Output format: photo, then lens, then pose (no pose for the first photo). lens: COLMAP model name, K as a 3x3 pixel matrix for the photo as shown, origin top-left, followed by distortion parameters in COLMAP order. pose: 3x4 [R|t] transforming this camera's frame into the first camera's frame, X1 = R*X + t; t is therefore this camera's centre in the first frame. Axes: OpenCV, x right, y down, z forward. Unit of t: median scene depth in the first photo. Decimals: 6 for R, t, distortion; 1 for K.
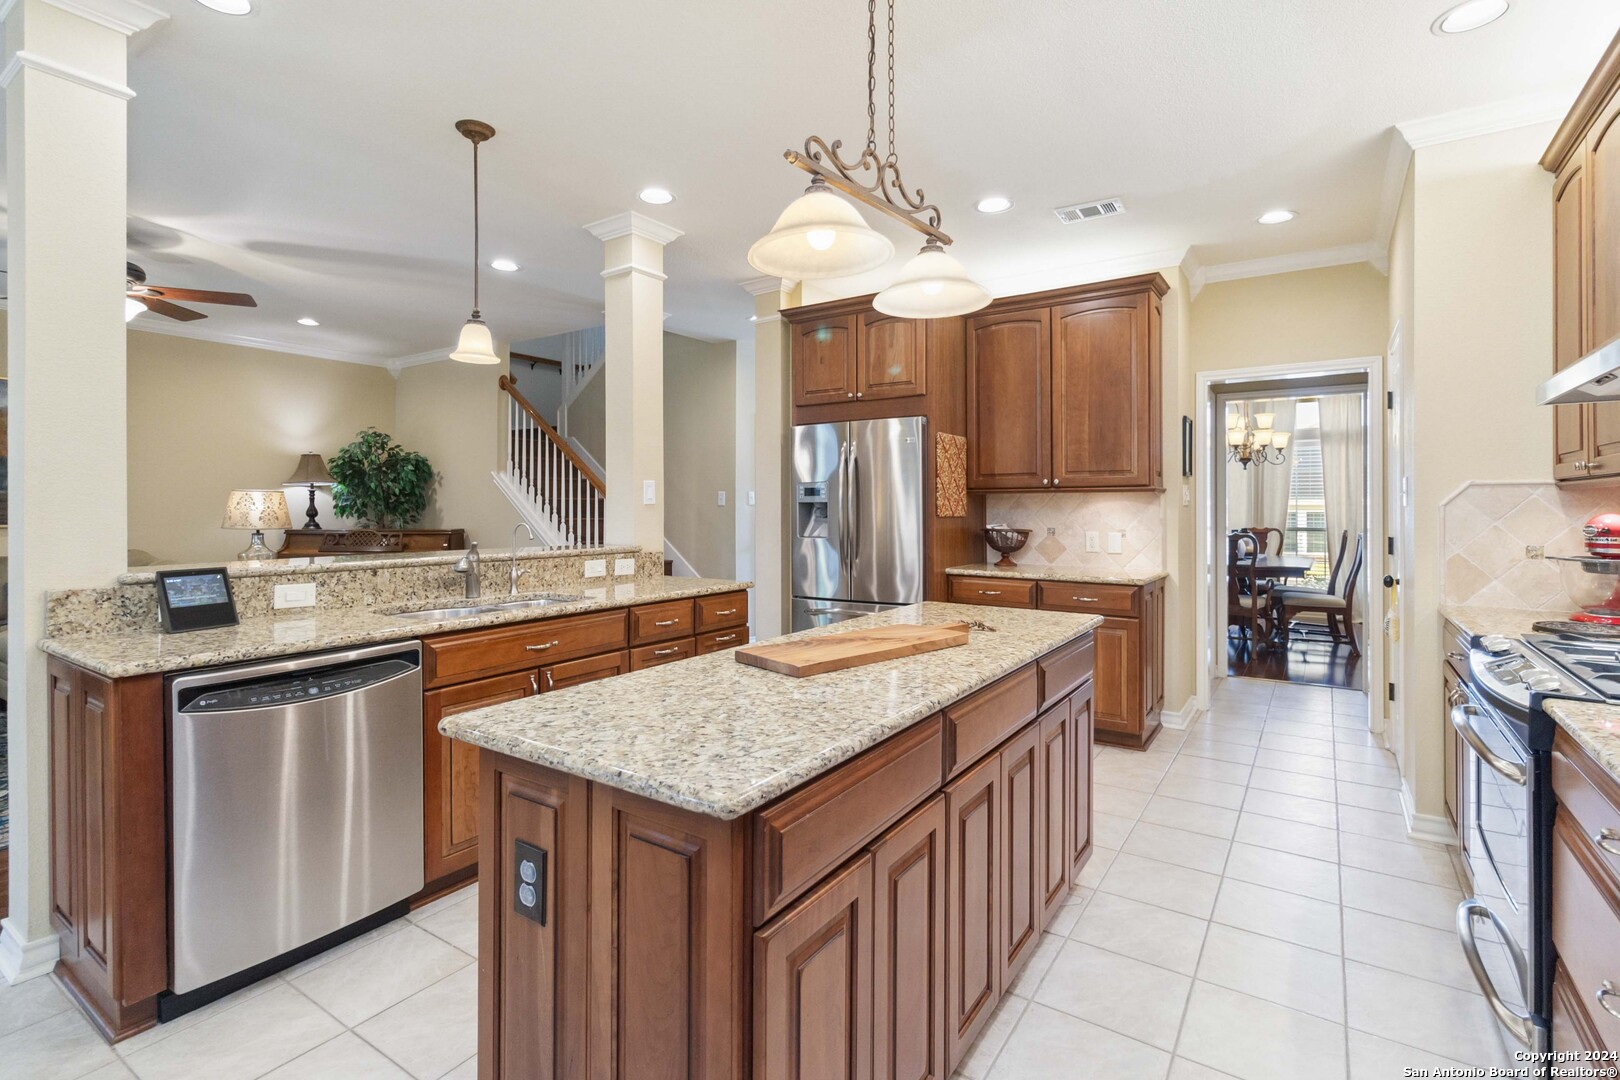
lens RADIAL K [[759.4, 0, 822.9], [0, 759.4, 515.0], [0, 0, 1]] dist [0.000225, 0.001567]
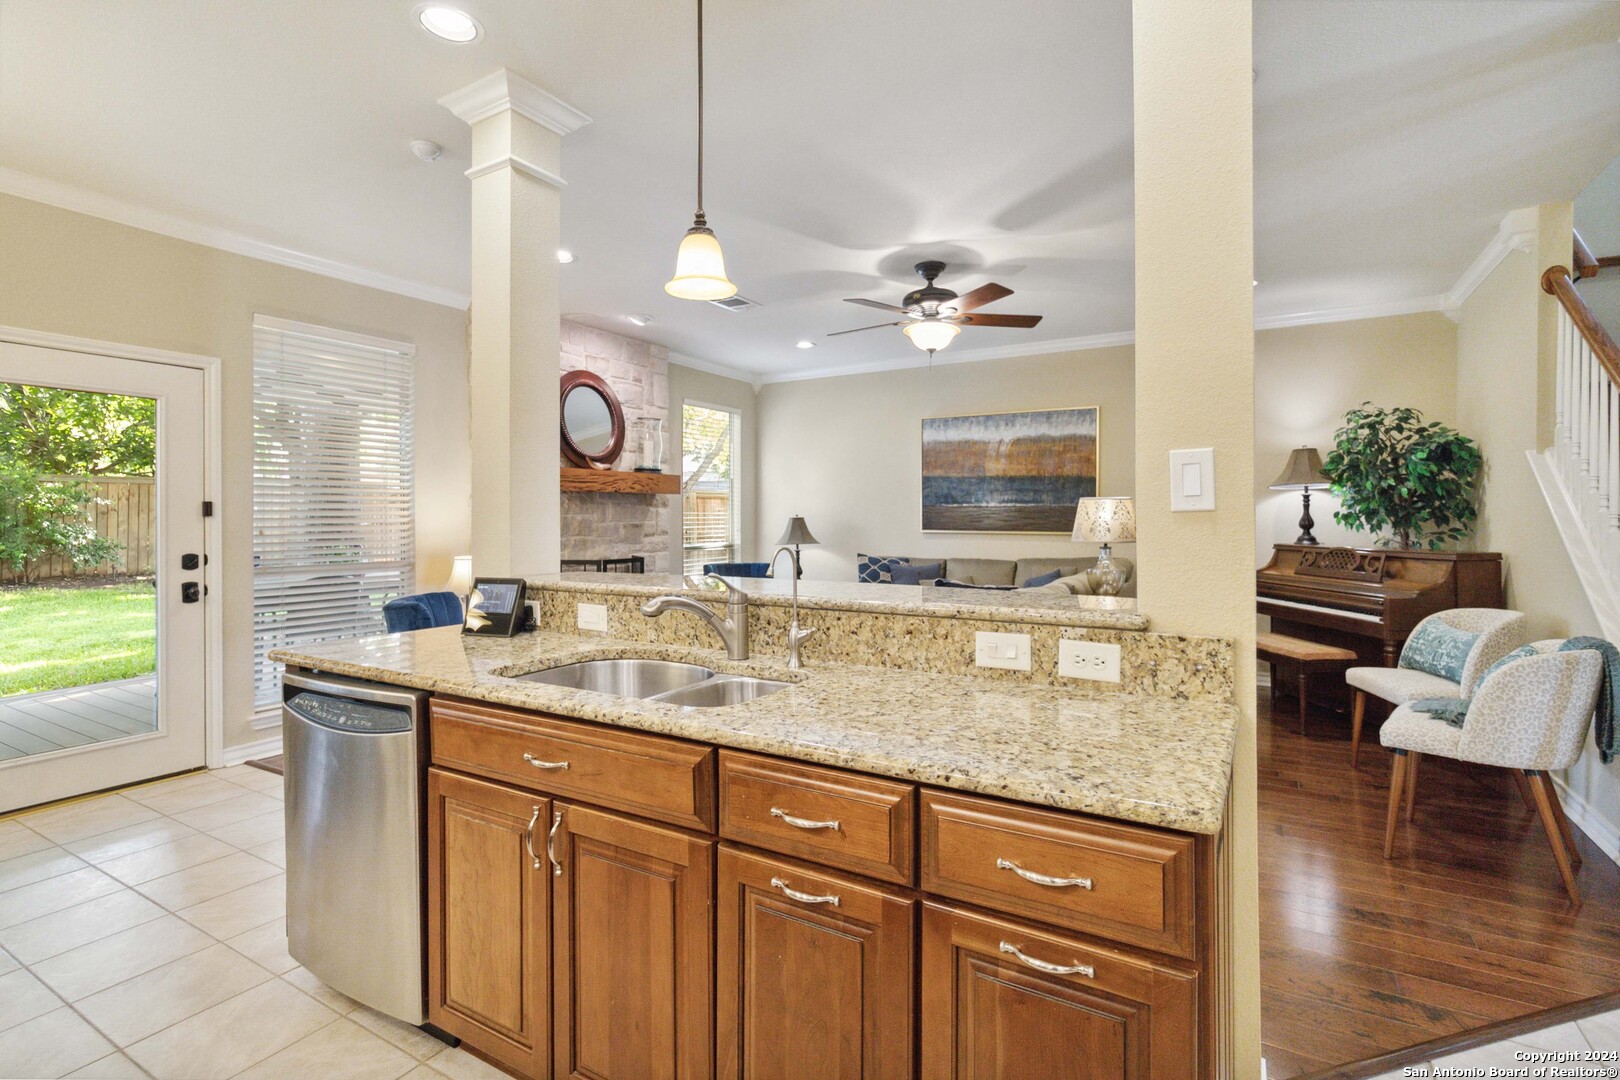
lens RADIAL K [[759.4, 0, 816.0], [0, 759.4, 524.9], [0, 0, 1]] dist [0.000225, 0.001567]
pose [[0.048087, 0.009454, -0.998798, 0.128201], [-0.006238, 0.999939, 0.009164, -0.008051], [0.998824, 0.005790, 0.048143, 0.707669]]
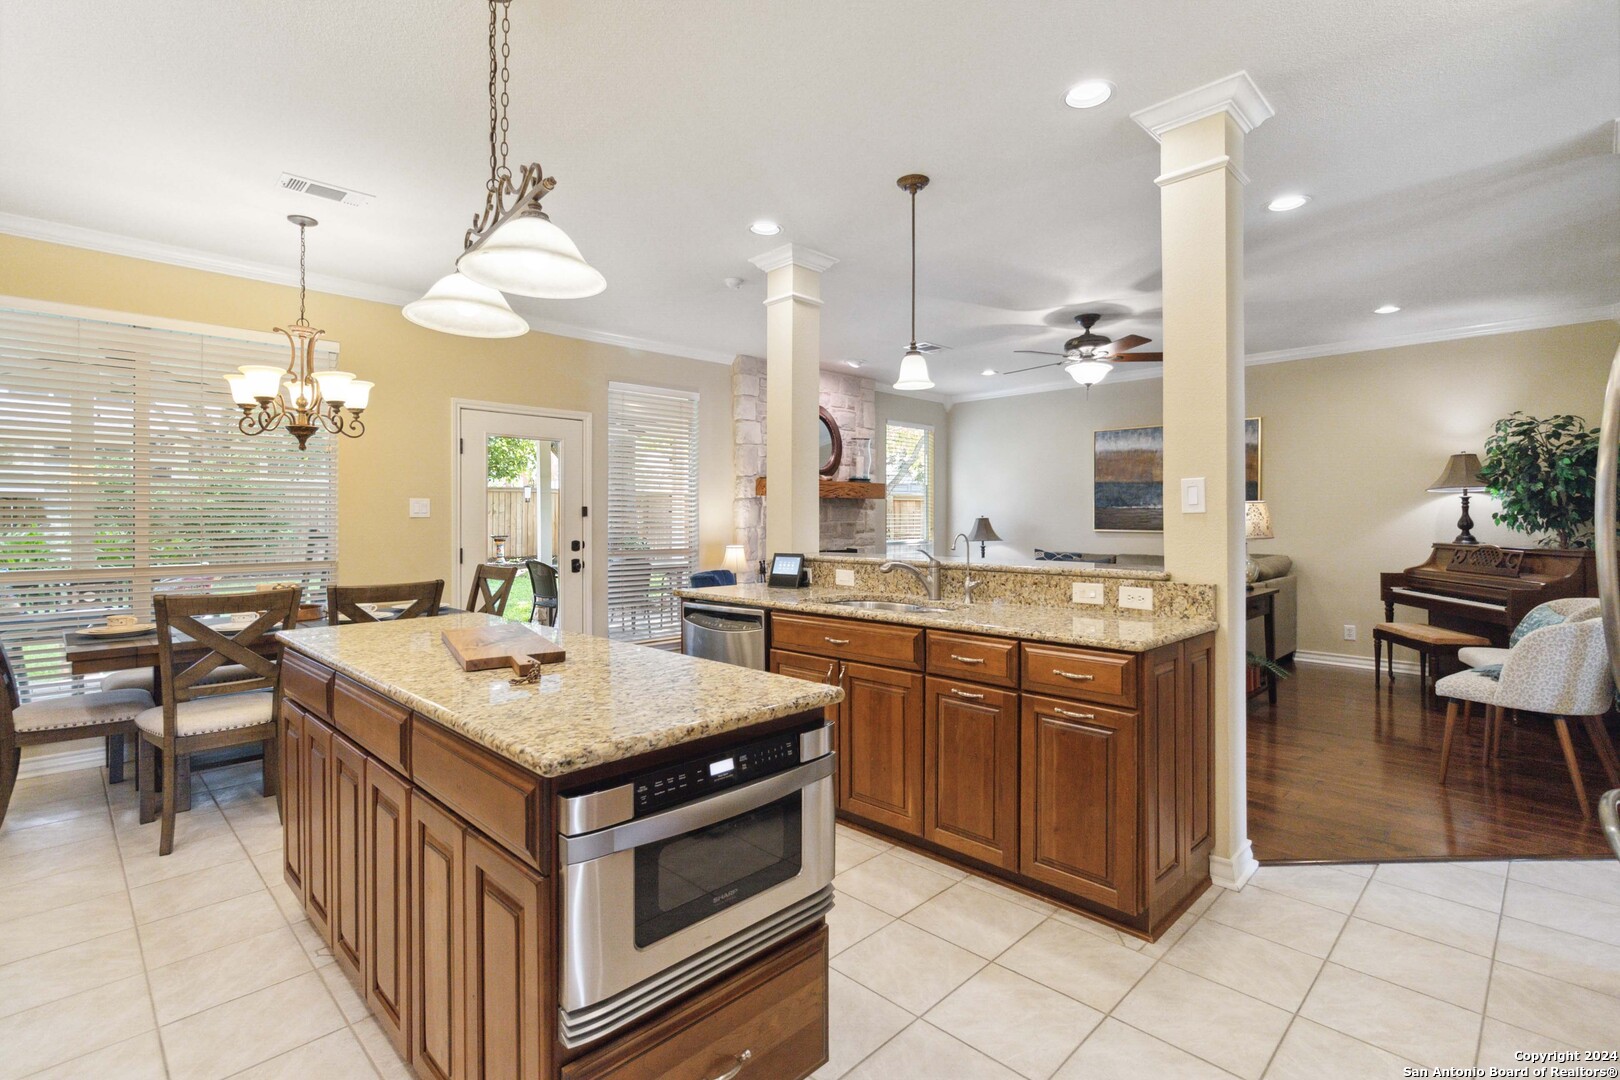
lens RADIAL K [[759.4, 0, 817.7], [0, 759.4, 521.8], [0, 0, 1]] dist [0.000225, 0.001567]
pose [[-0.199030, 0.003660, -0.979986, 0.449322], [-0.007750, 0.999956, 0.005308, -0.006360], [0.979963, 0.008652, -0.198993, 0.719896]]
